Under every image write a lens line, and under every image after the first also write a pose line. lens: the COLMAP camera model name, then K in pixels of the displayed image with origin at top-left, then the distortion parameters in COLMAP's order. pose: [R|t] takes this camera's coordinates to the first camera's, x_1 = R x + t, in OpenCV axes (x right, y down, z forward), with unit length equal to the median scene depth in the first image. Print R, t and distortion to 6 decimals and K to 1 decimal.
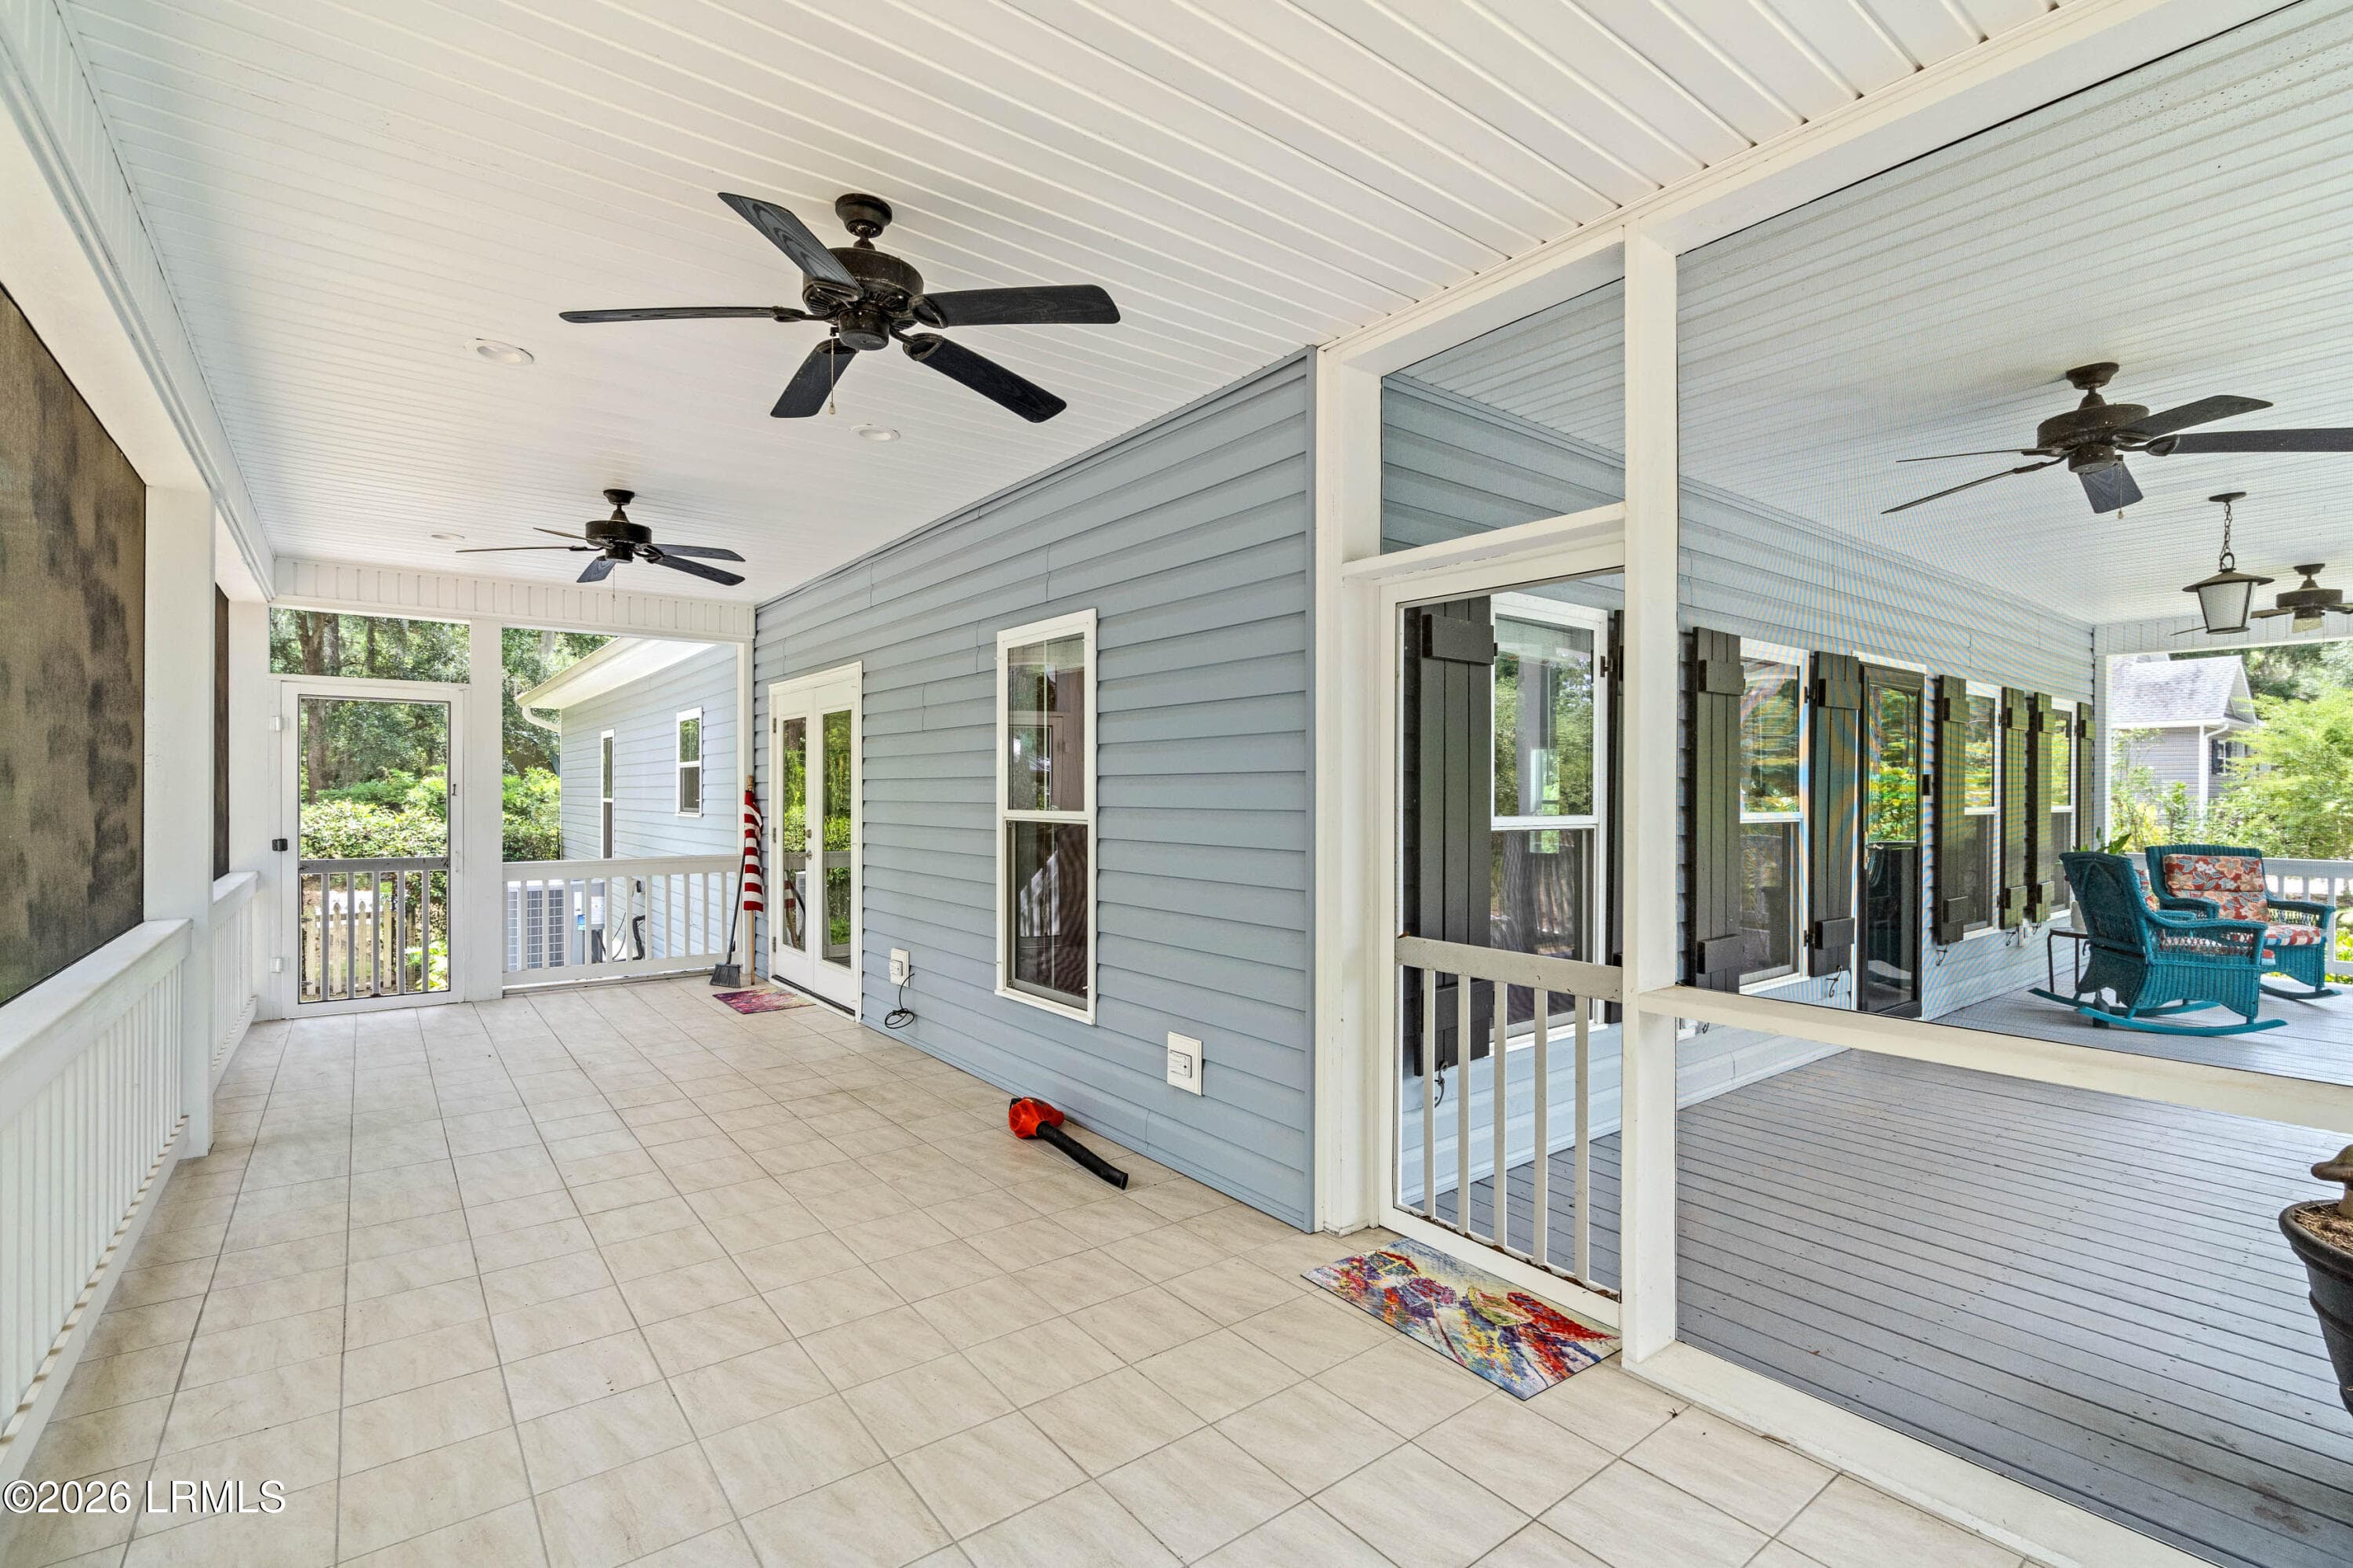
lens RADIAL K [[1063.4, 0, 1171.5], [0, 1063.4, 788.2], [0, 0, 1]] dist [-0.001187, -0.000217]
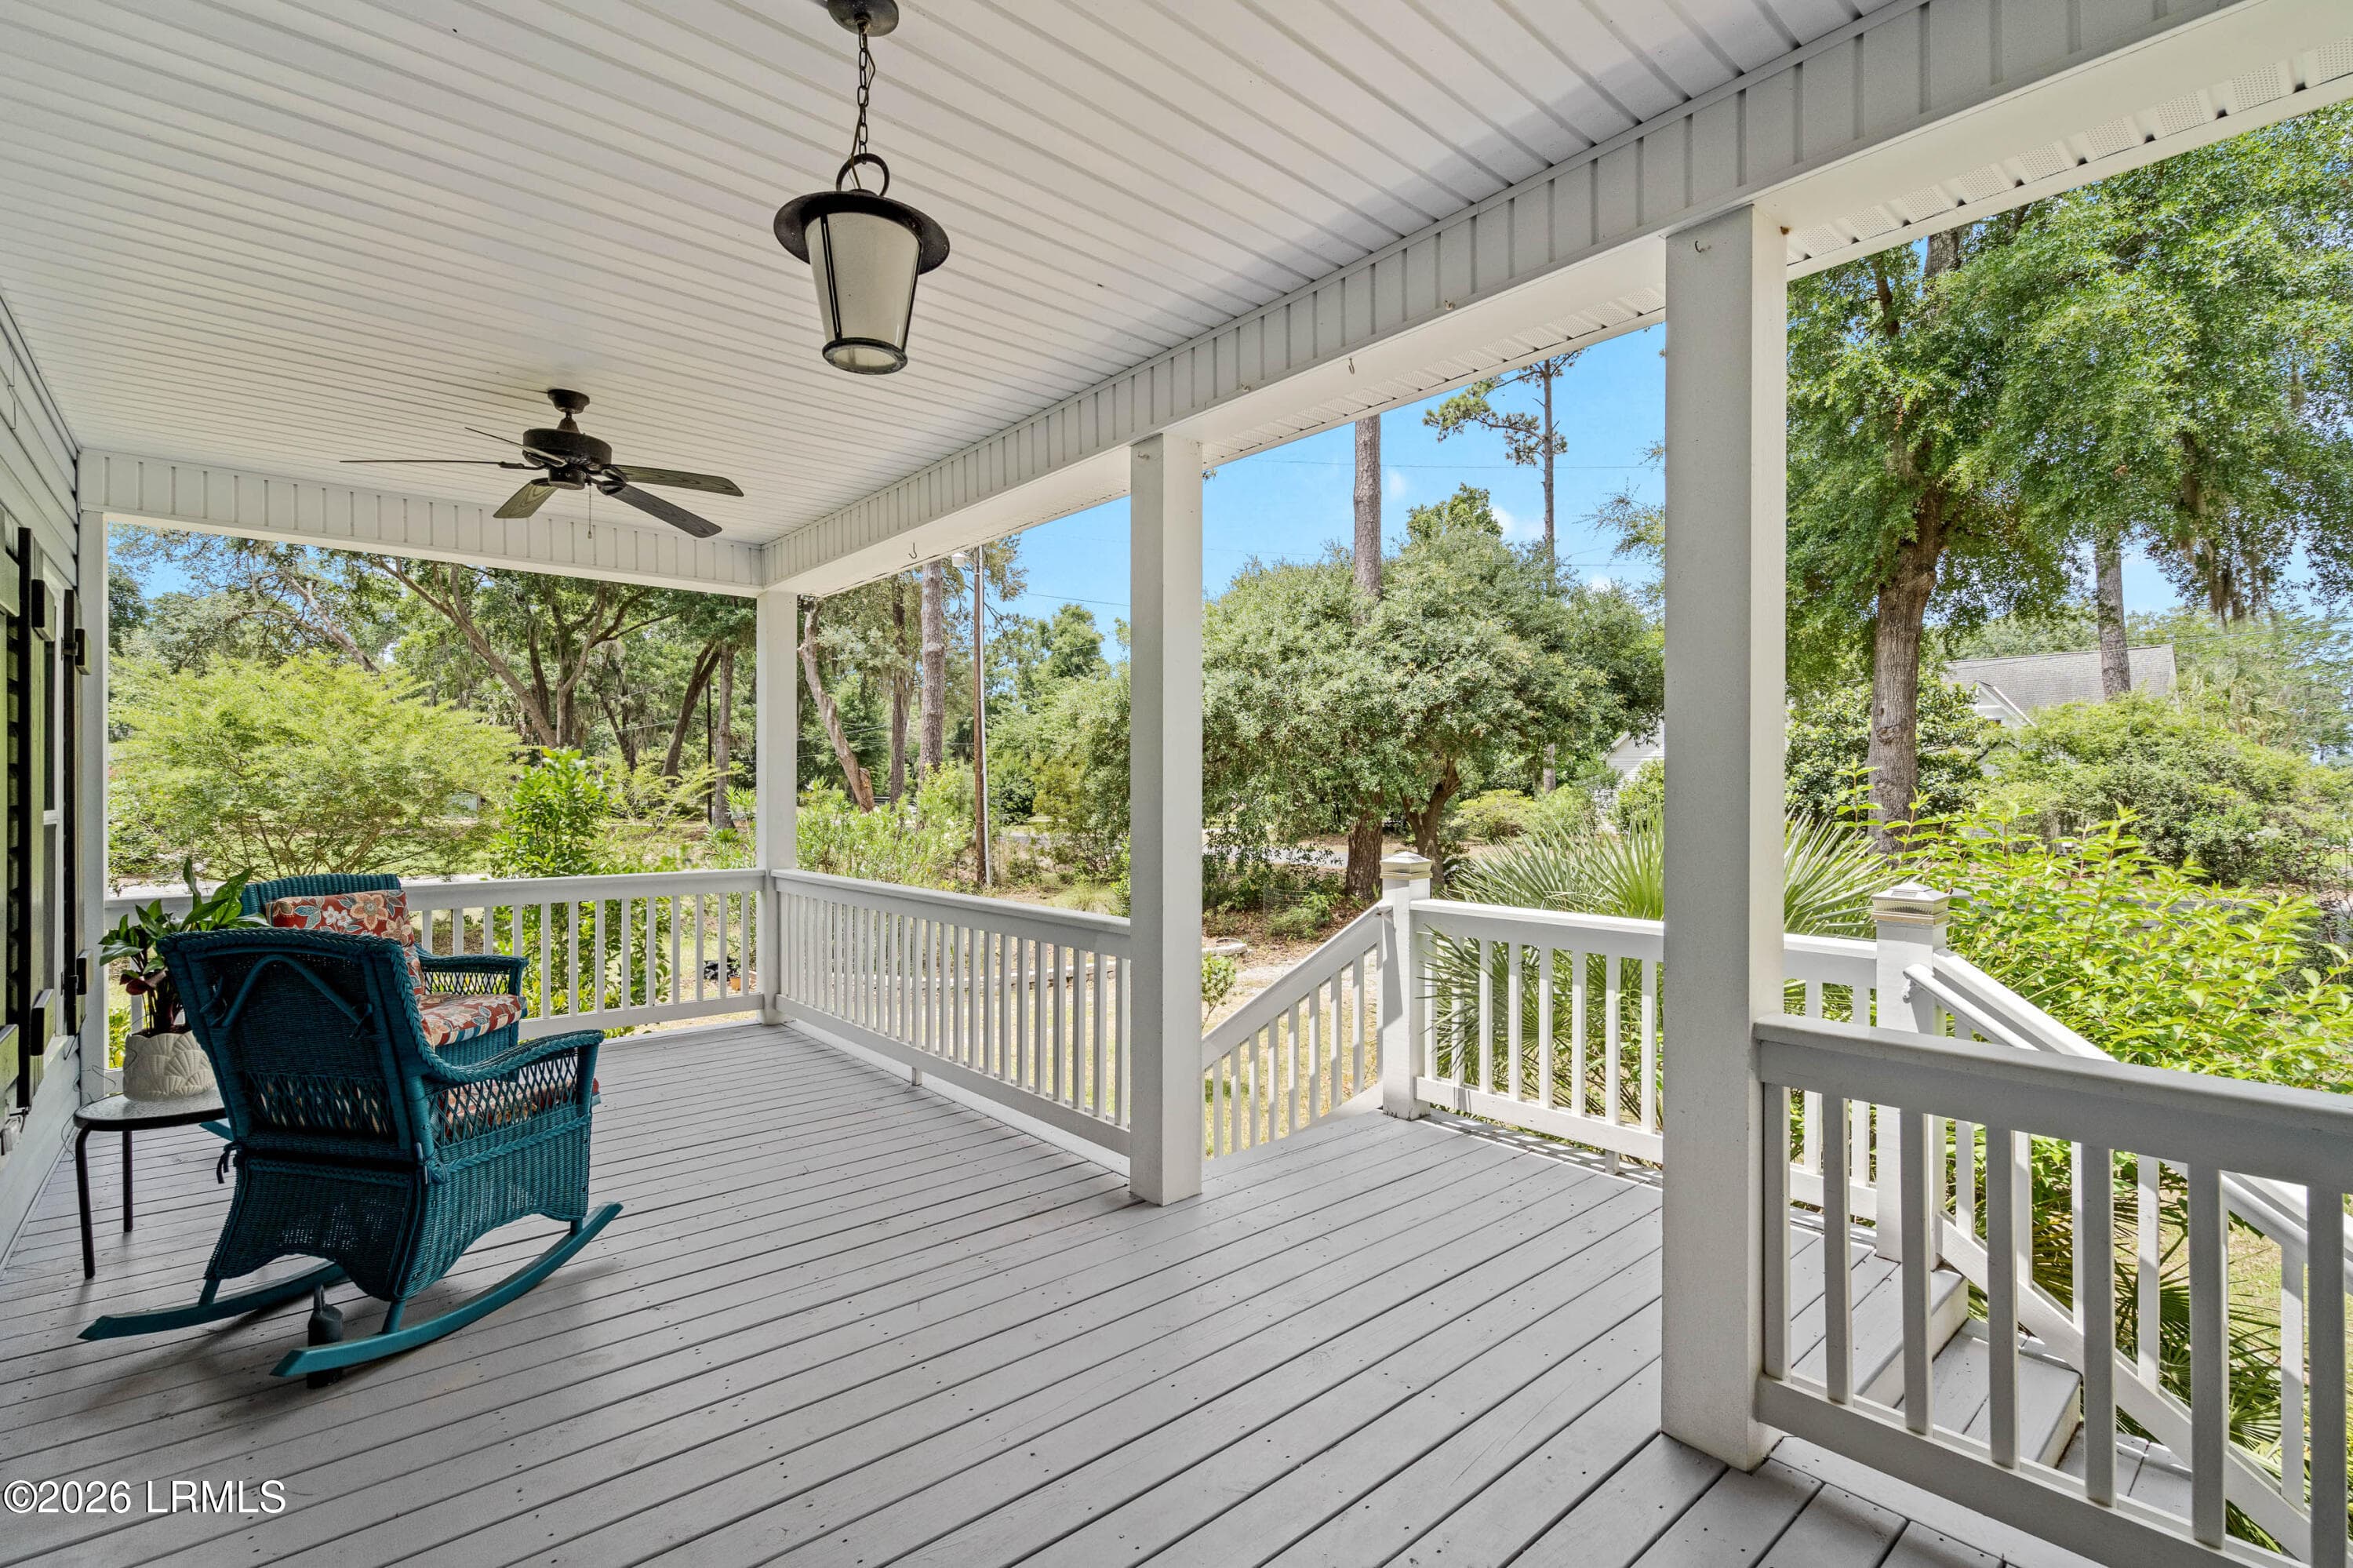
lens RADIAL K [[1063.4, 0, 1170.5], [0, 1063.4, 784.7], [0, 0, 1]] dist [-0.001187, -0.000217]
pose [[-0.060264, -0.001888, 0.998181, 0.432938], [0.001533, 0.999997, 0.001984, 0.005668], [-0.998181, 0.001650, -0.060261, 0.661115]]
